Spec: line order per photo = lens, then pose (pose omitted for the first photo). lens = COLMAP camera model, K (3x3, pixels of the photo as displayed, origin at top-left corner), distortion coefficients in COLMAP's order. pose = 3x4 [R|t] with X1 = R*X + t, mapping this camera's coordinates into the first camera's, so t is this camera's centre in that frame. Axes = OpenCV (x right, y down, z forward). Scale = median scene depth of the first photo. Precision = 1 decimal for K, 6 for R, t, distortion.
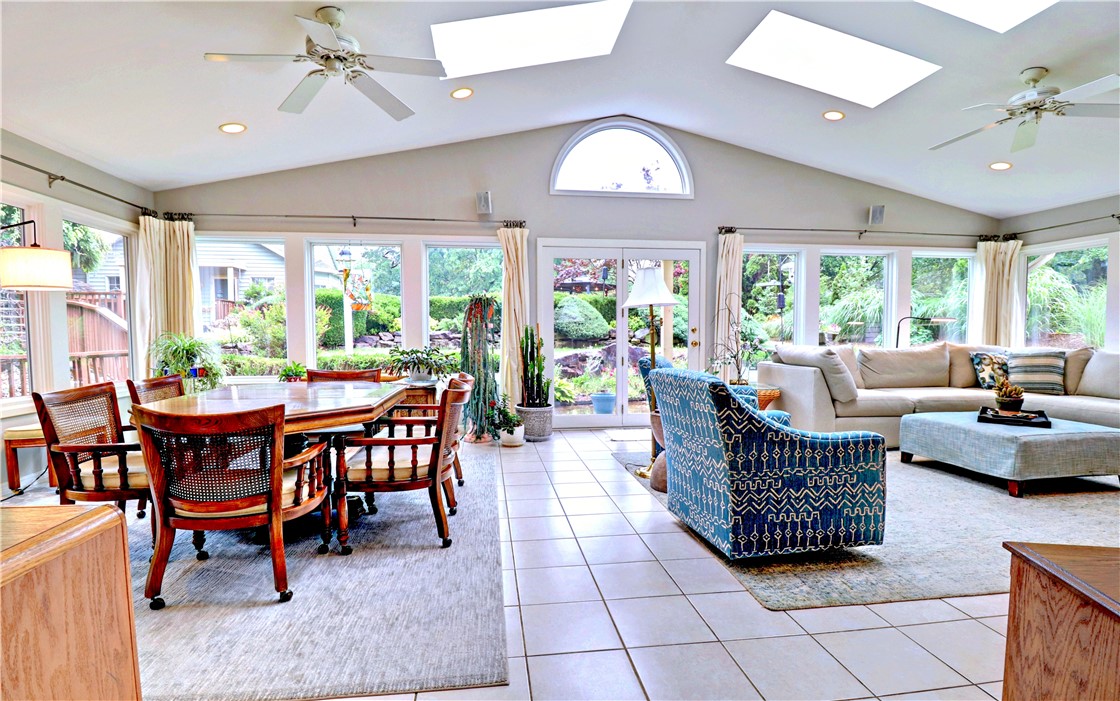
lens RADIAL K [[557.9, 0, 557.9], [0, 557.9, 357.9], [0, 0, 1]] dist [-0.011914, -0.002477]
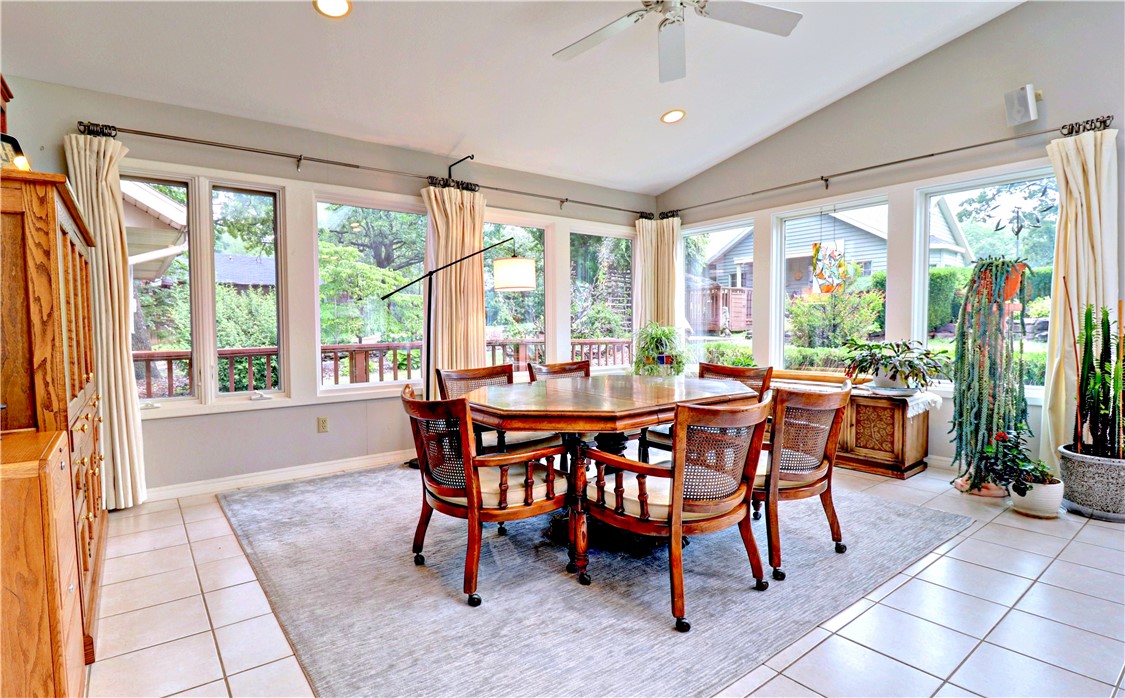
lens RADIAL K [[560.3, 0, 560.3], [0, 560.3, 352.4], [0, 0, 1]] dist [-0.011914, -0.002477]
pose [[0.487193, 0.040191, -0.872369, 0.172594], [-0.031098, 0.999105, 0.028662, -0.011486], [0.872740, 0.013165, 0.488007, 0.284513]]
